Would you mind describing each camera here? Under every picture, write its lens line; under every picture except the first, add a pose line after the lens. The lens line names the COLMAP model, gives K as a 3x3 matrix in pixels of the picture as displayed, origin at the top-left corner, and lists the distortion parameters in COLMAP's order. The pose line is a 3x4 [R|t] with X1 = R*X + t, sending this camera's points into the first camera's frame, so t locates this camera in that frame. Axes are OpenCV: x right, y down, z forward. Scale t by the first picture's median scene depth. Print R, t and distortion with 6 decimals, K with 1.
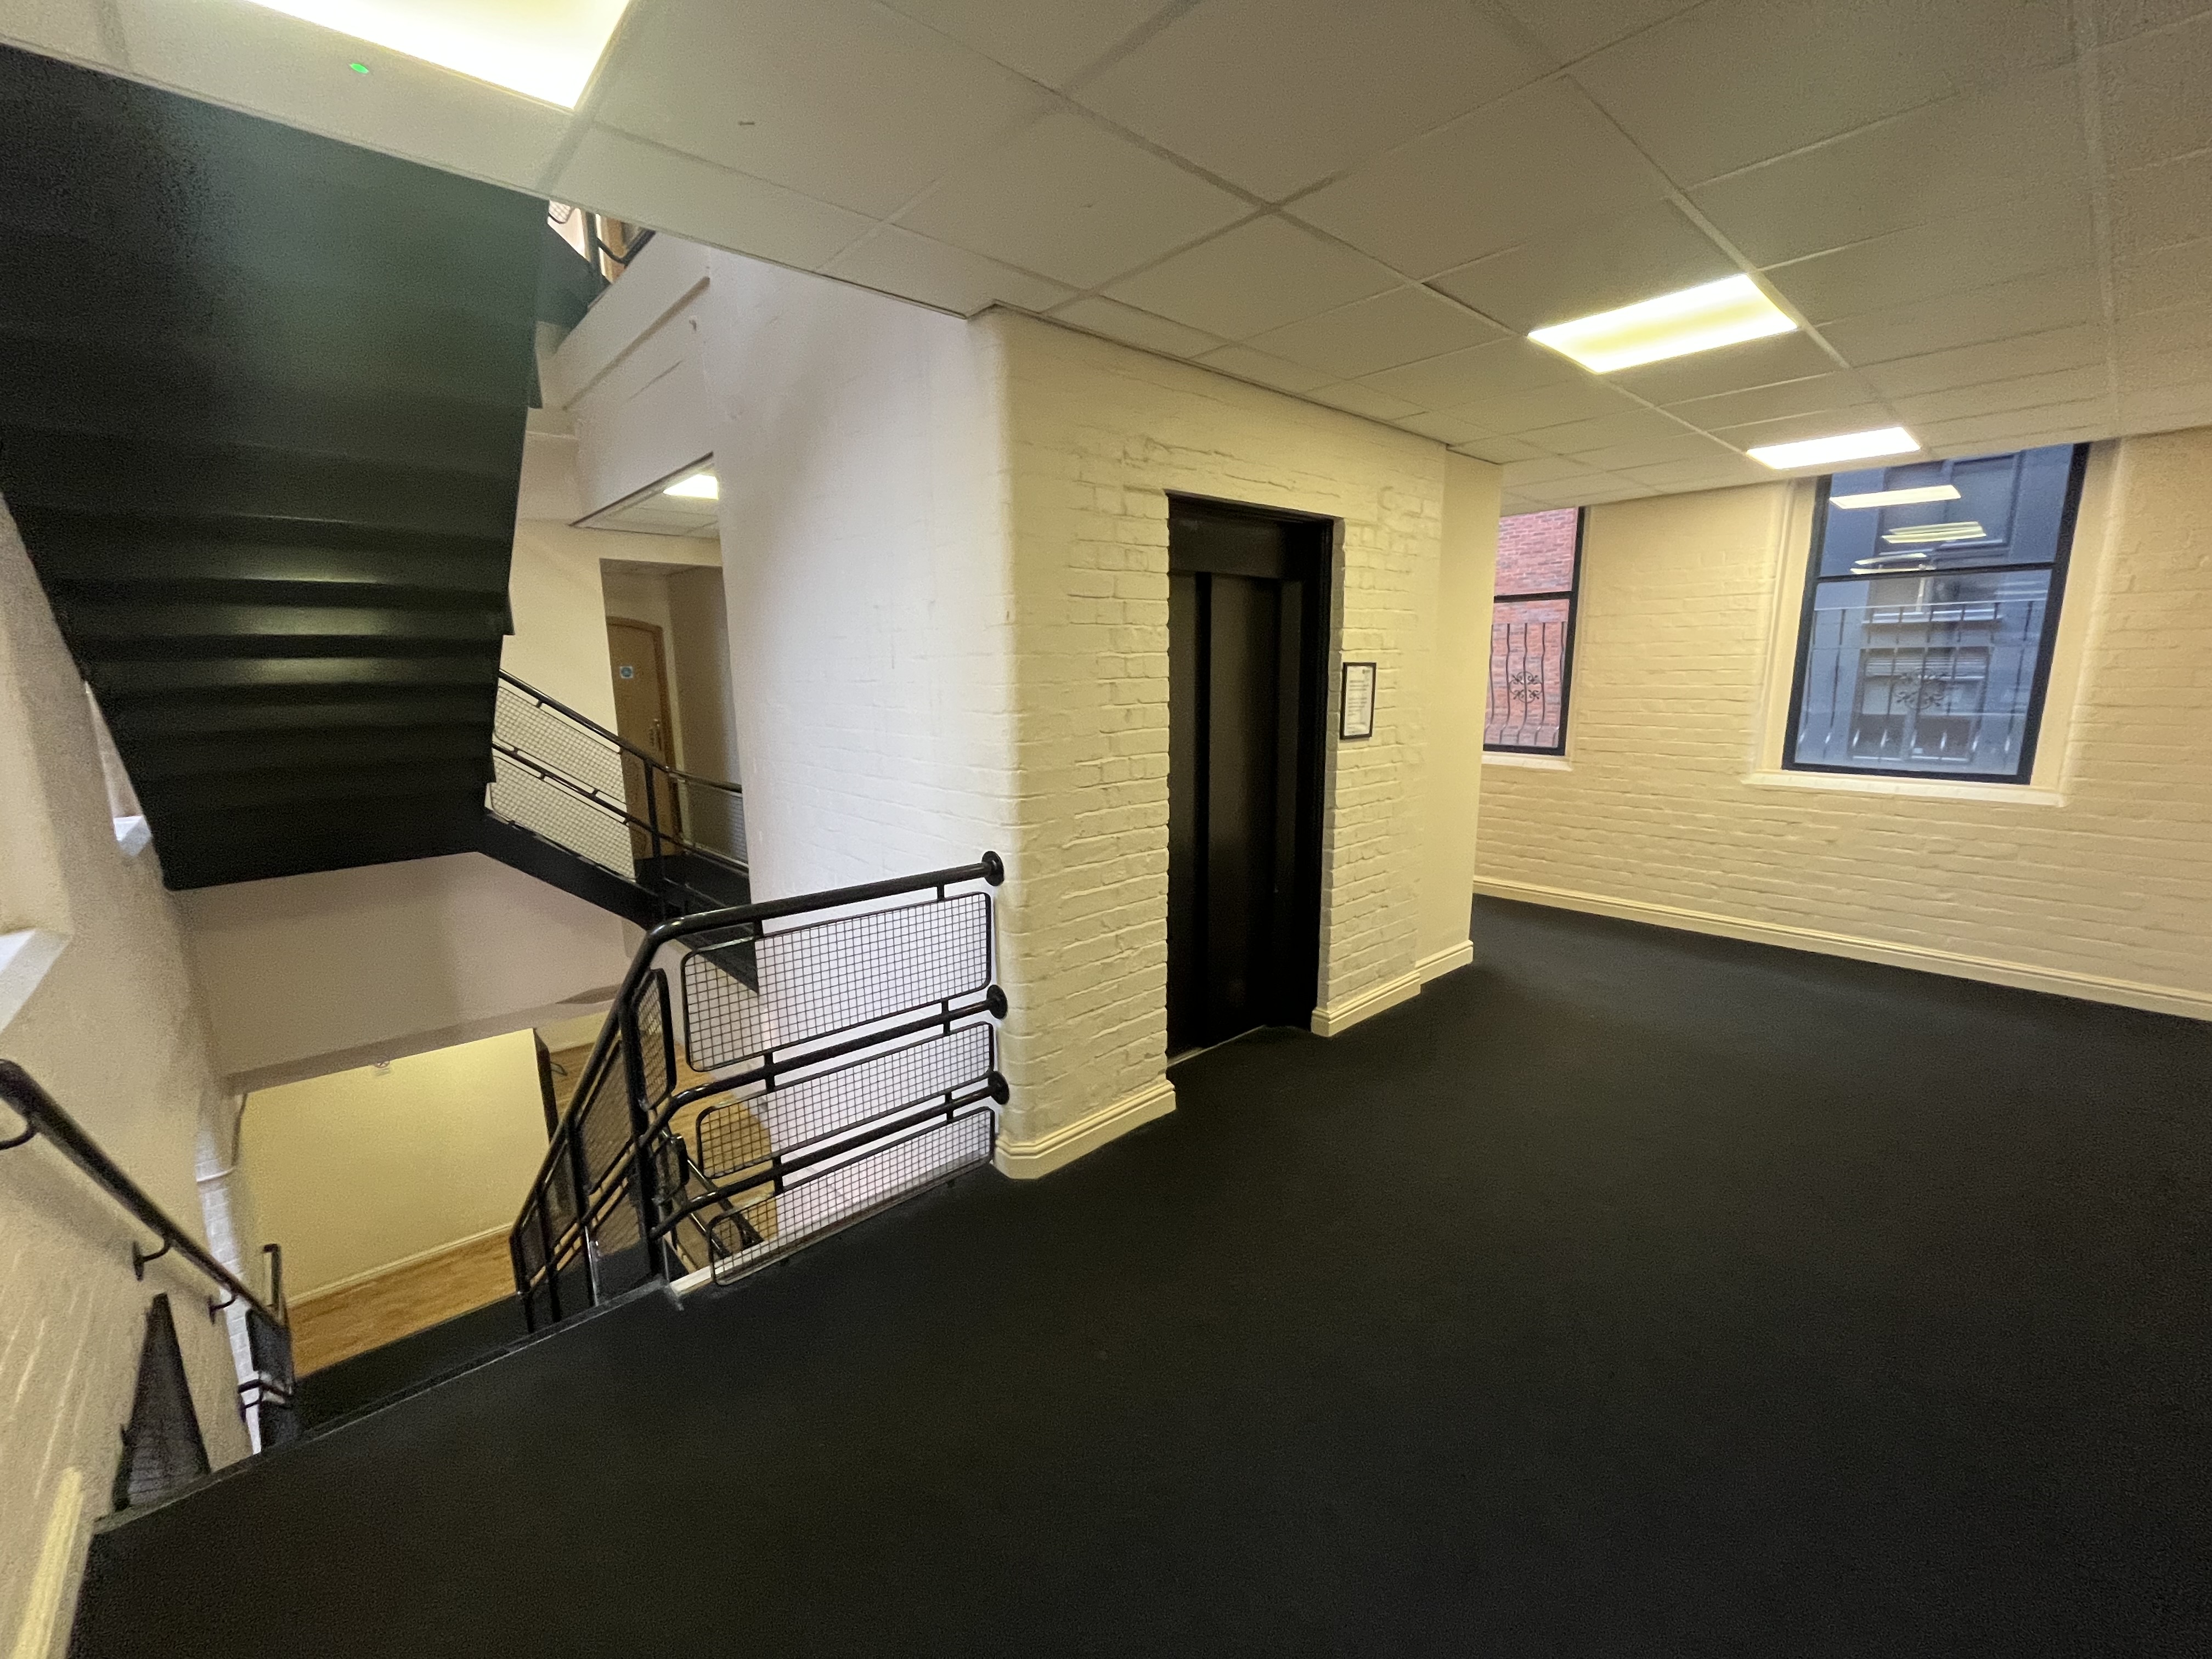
lens RADIAL K [[901.6, 0, 1109.0], [0, 901.6, 829.1], [0, 0, 1]] dist [-0.005662, 0.000058]
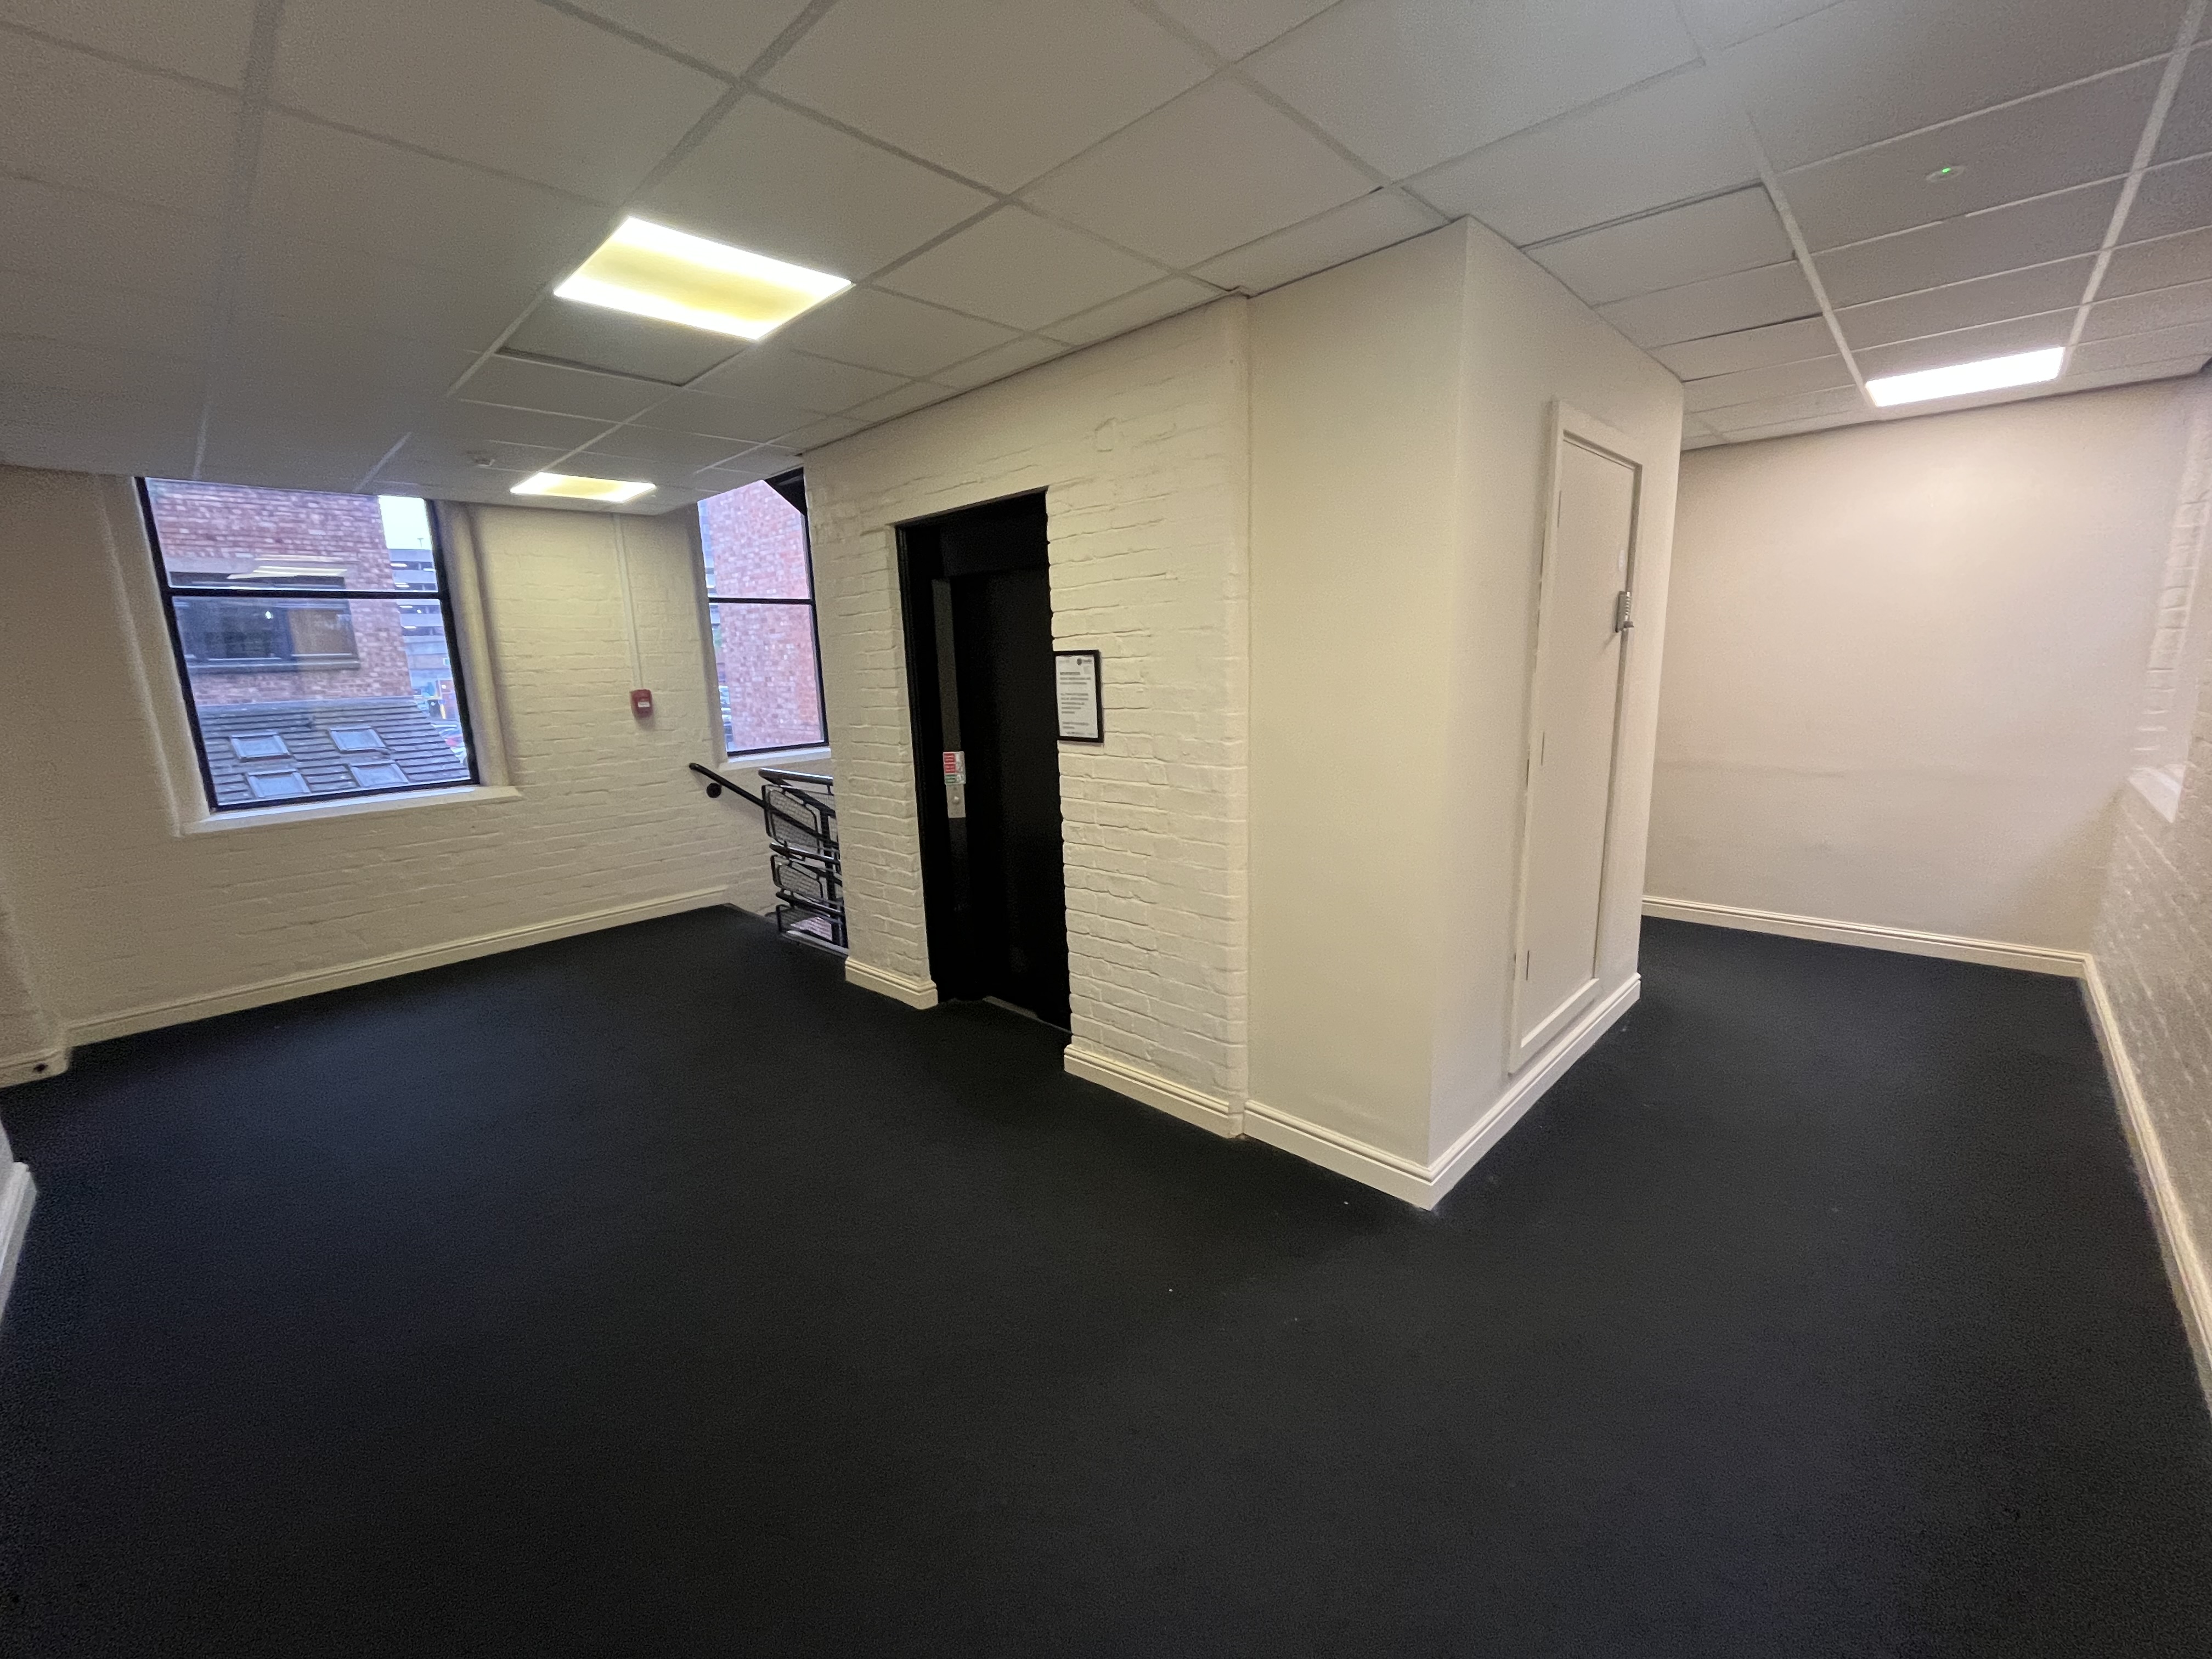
lens RADIAL K [[901.6, 0, 1109.5], [0, 901.6, 834.4], [0, 0, 1]] dist [-0.005662, 0.000058]
pose [[0.076886, 0.197416, -0.977300, 1.124241], [-0.149251, 0.971436, 0.184490, -0.177390], [0.985806, 0.131678, 0.104154, 0.959746]]
